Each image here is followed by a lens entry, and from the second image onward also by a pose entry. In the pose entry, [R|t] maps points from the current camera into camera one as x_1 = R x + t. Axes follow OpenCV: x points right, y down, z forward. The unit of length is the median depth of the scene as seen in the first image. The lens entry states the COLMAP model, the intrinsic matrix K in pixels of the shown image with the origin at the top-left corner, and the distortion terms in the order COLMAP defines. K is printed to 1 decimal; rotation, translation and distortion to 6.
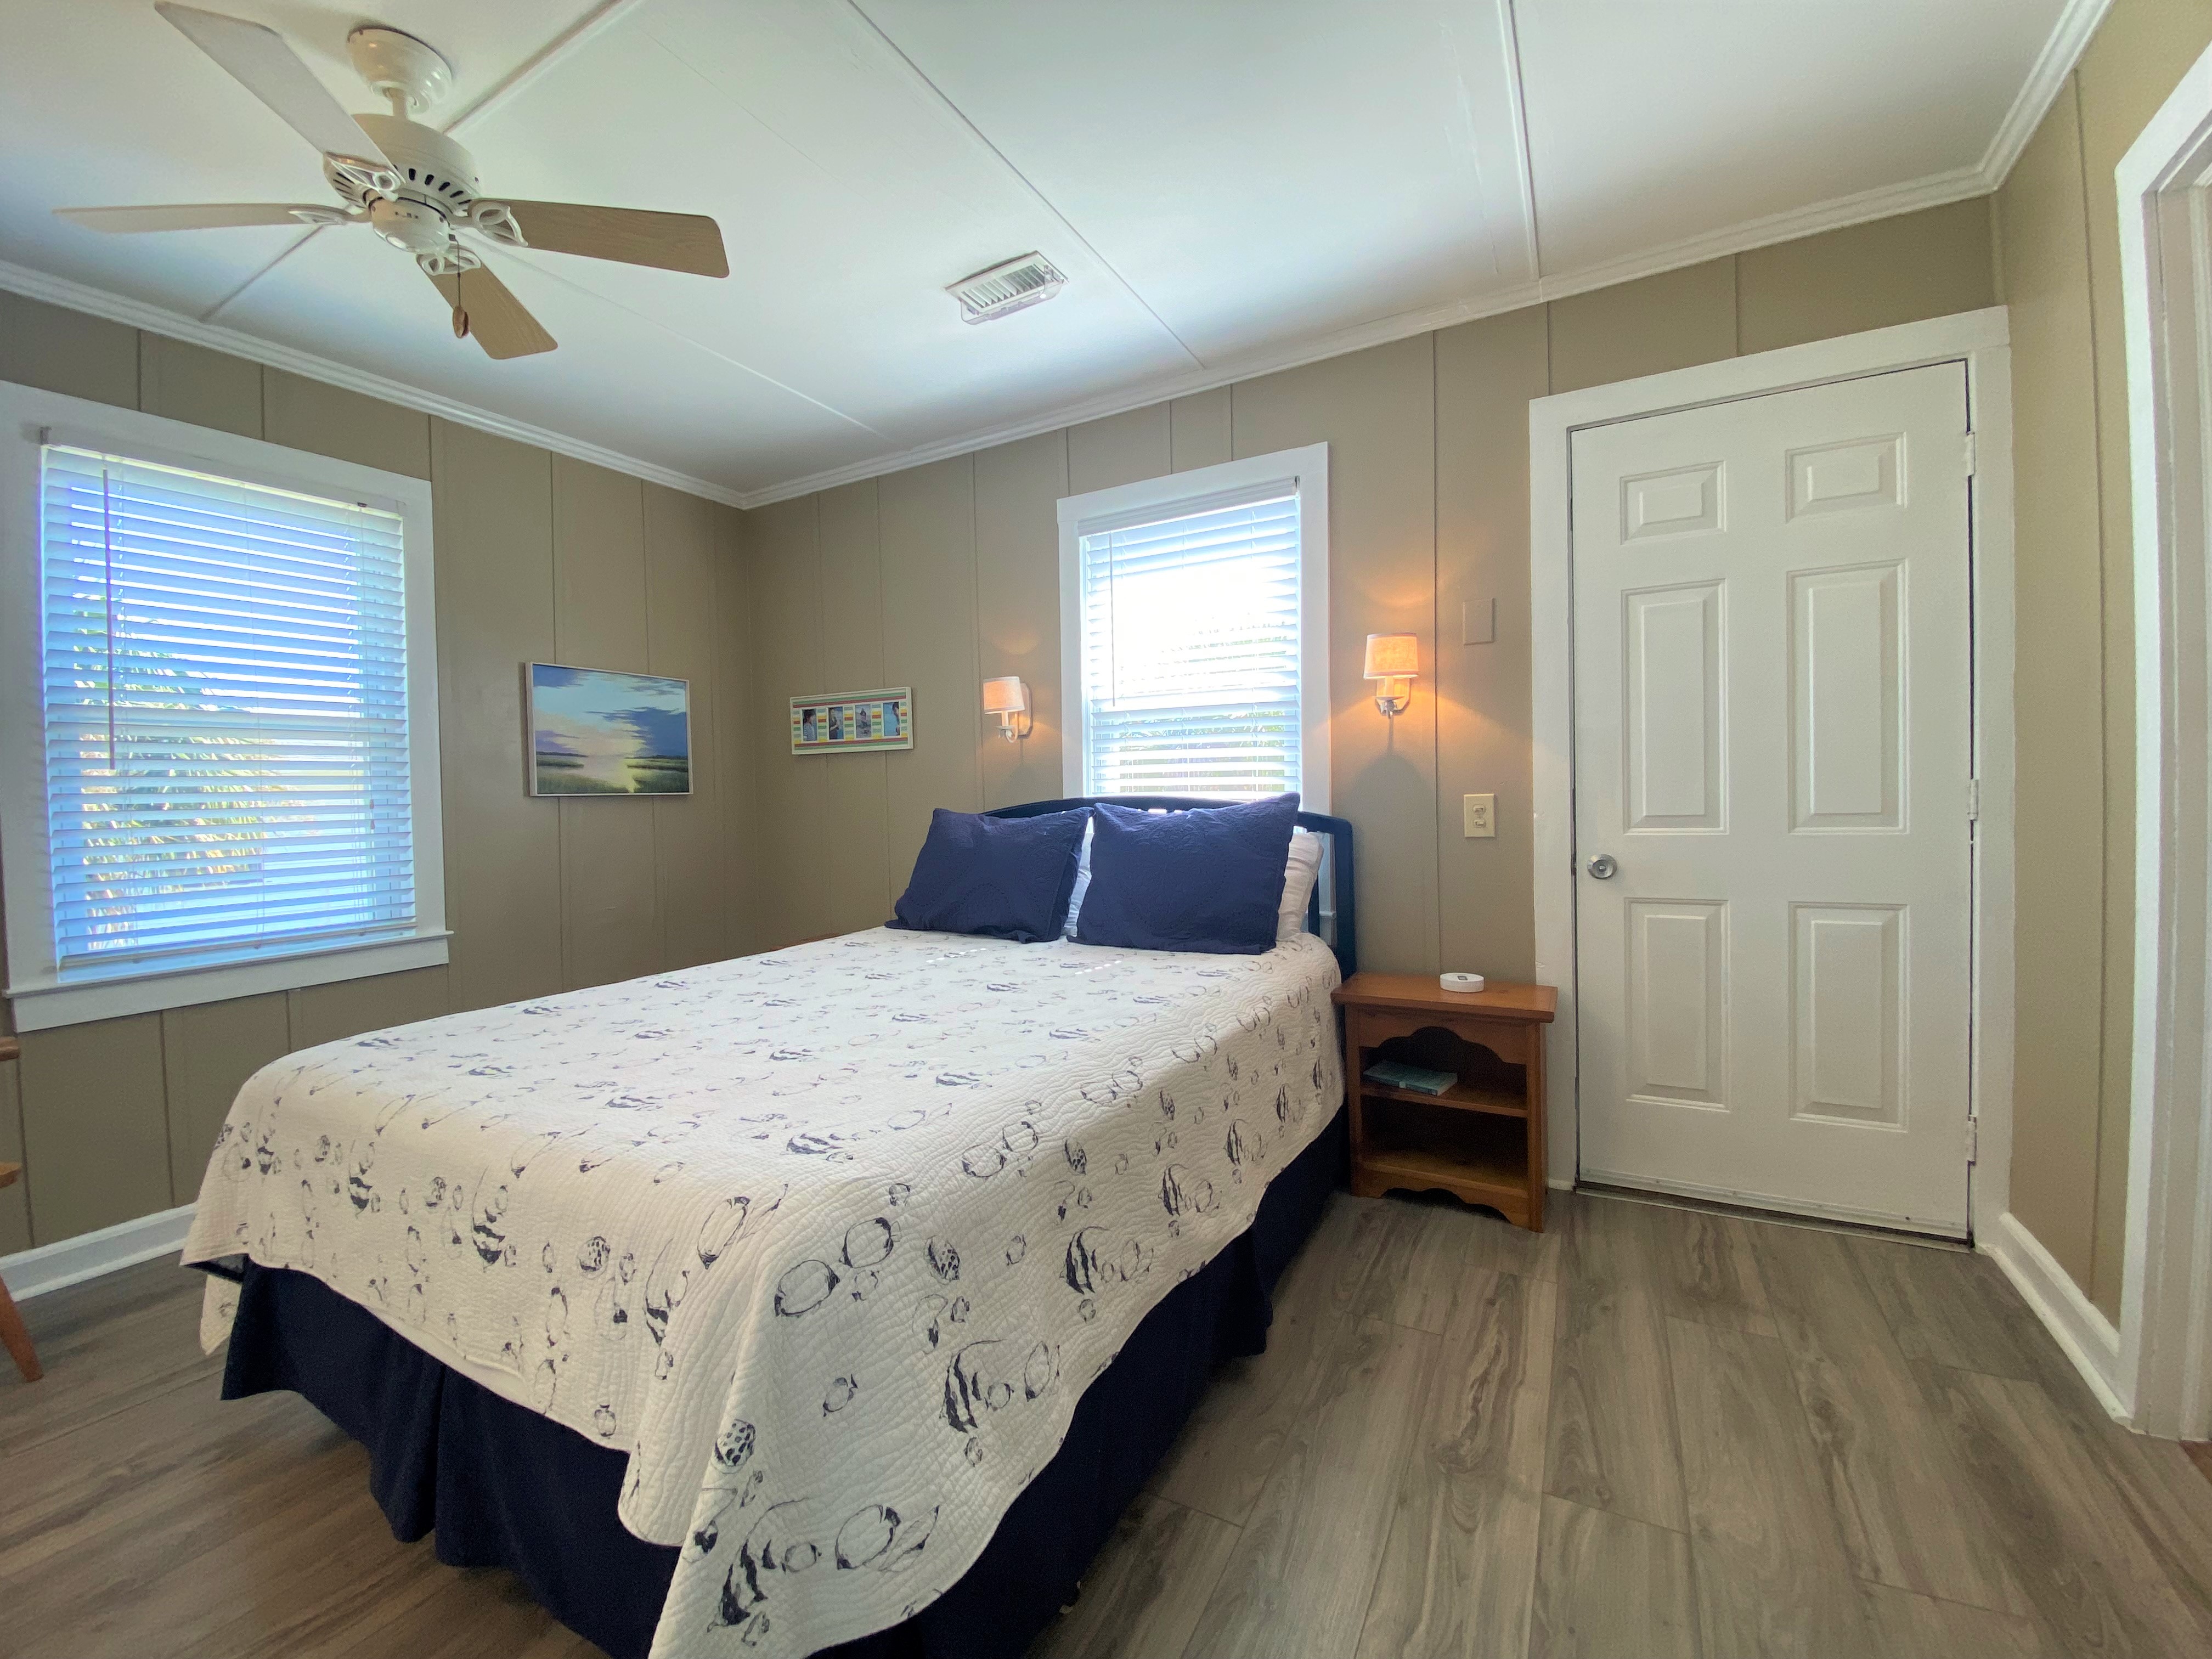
lens RADIAL K [[914.2, 0, 1101.8], [0, 914.2, 819.9], [0, 0, 1]] dist [0.011910, -0.016354]
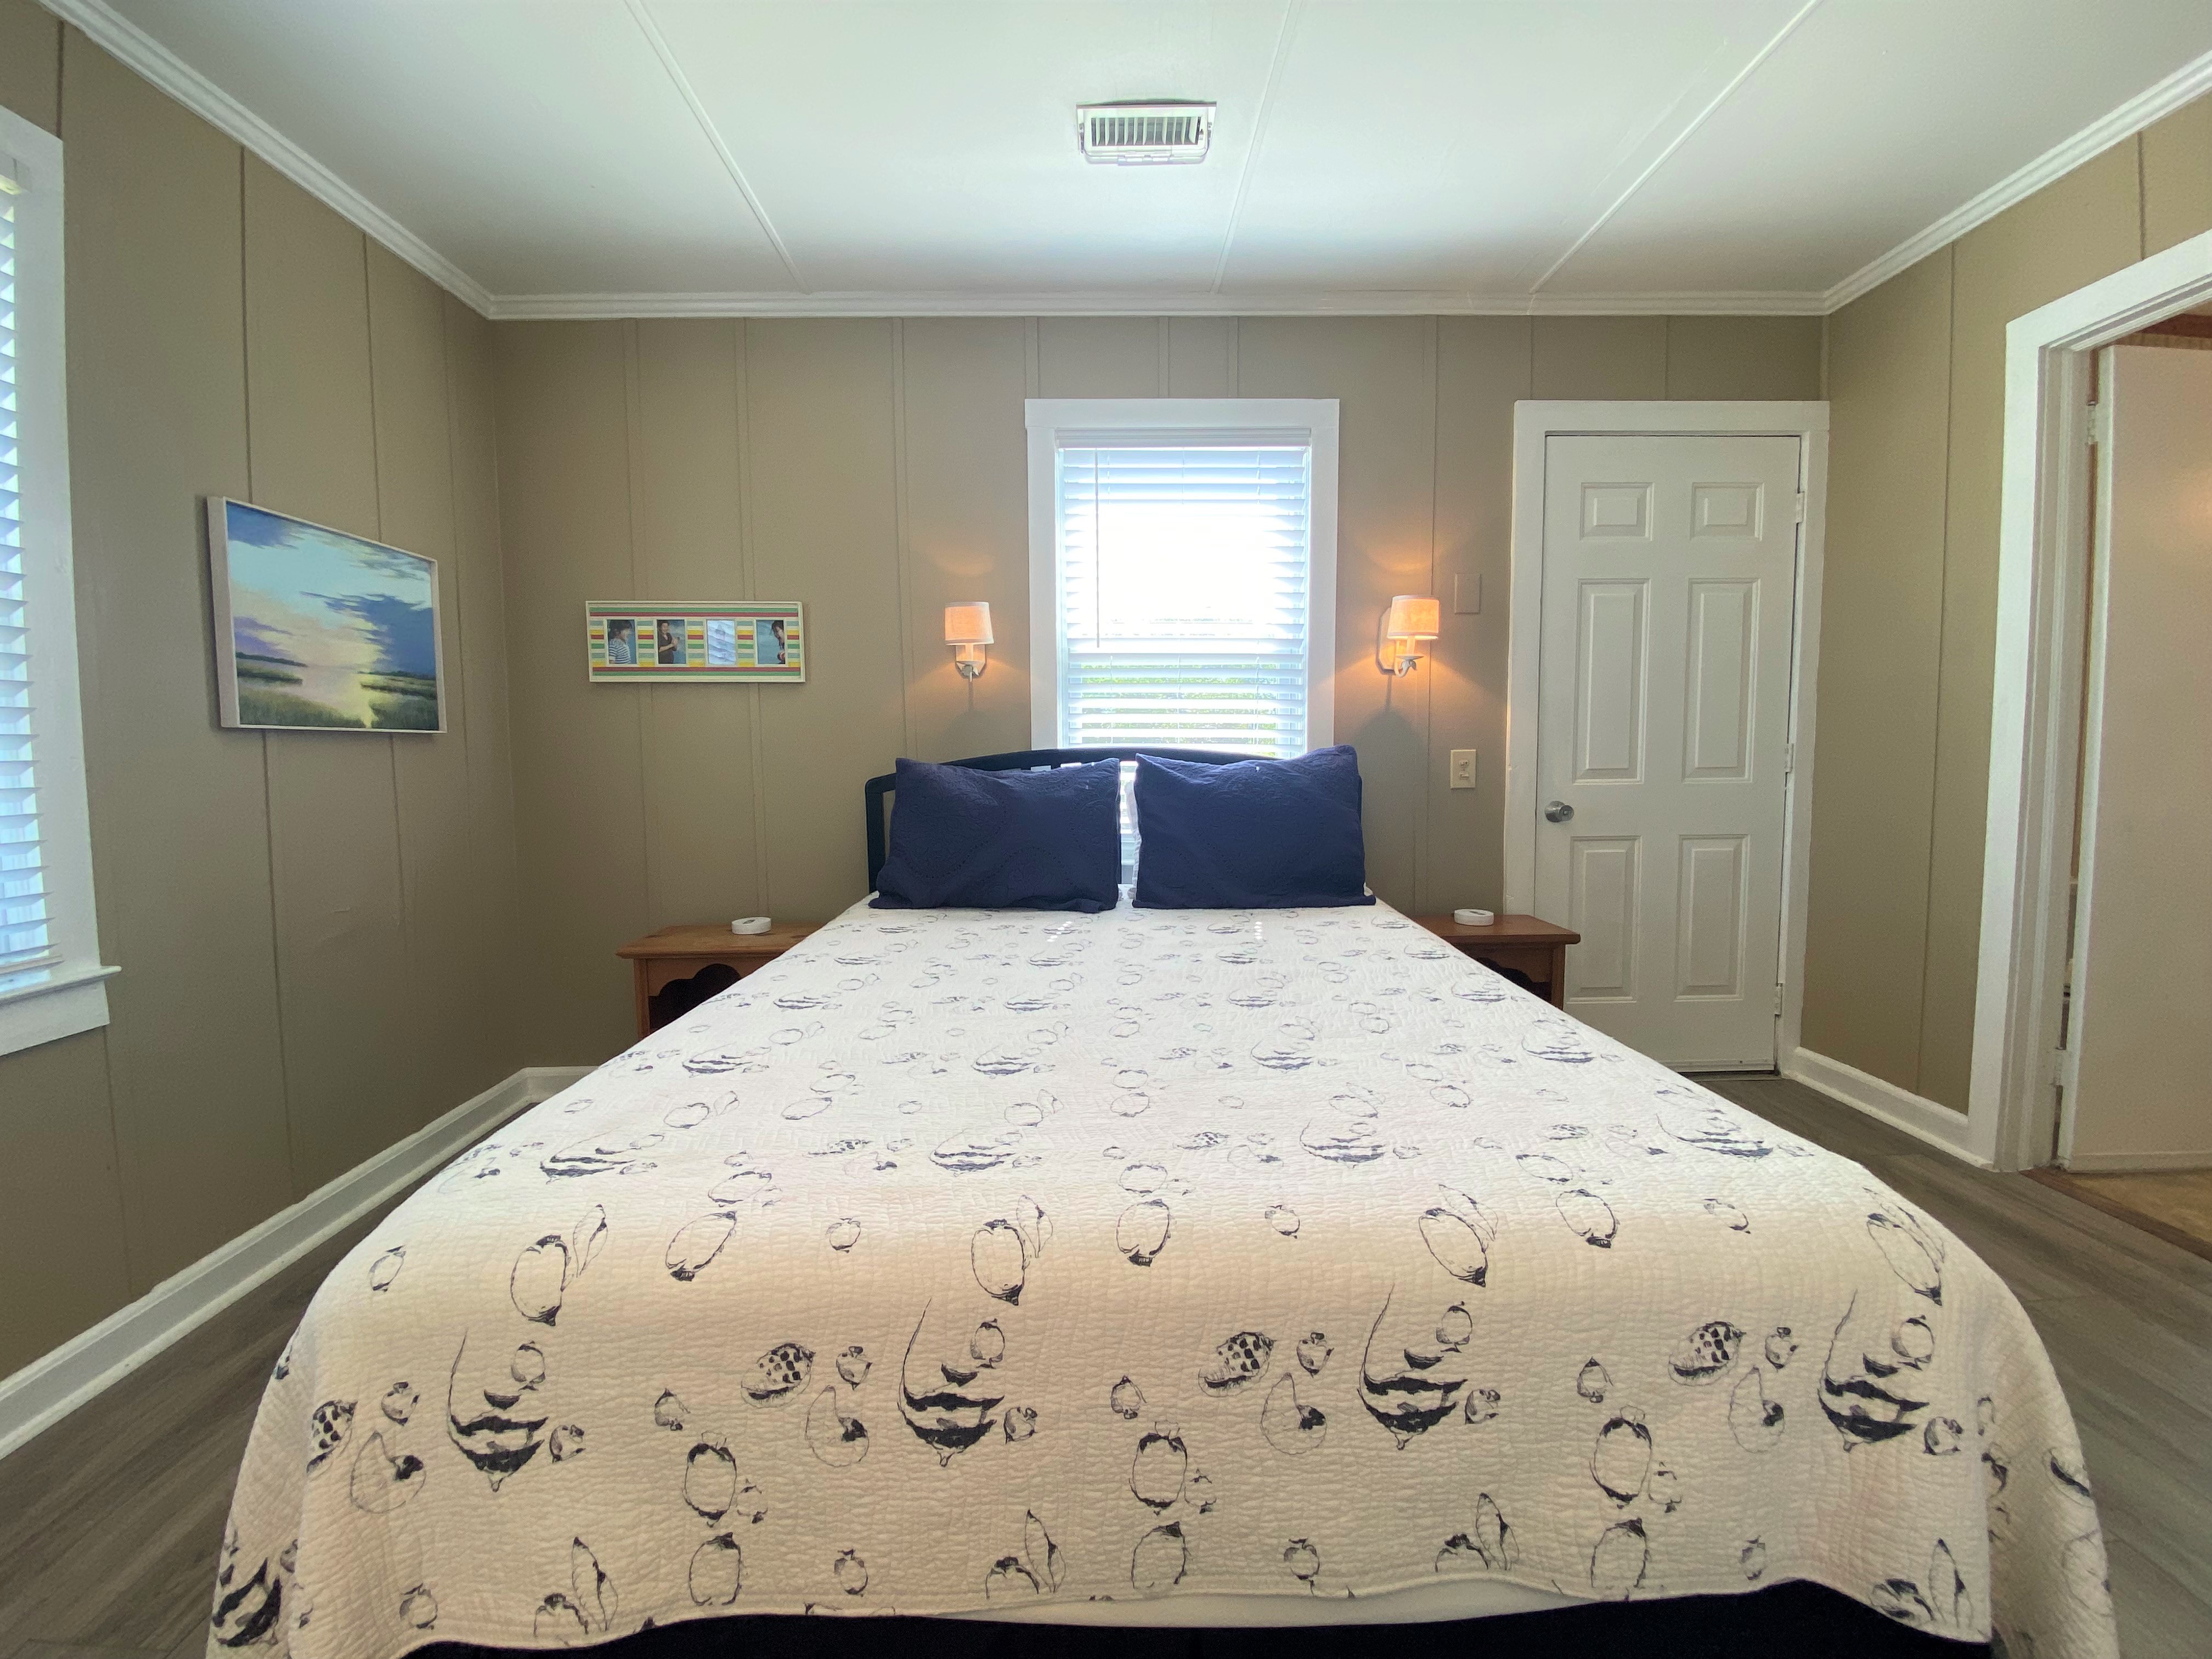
lens RADIAL K [[914.2, 0, 1101.8], [0, 914.2, 819.9], [0, 0, 1]] dist [0.011910, -0.016354]
pose [[0.861563, -0.021245, 0.507205, -0.449115], [0.000921, 0.999188, 0.040289, 0.010276], [-0.507649, -0.034244, 0.860883, 0.217304]]
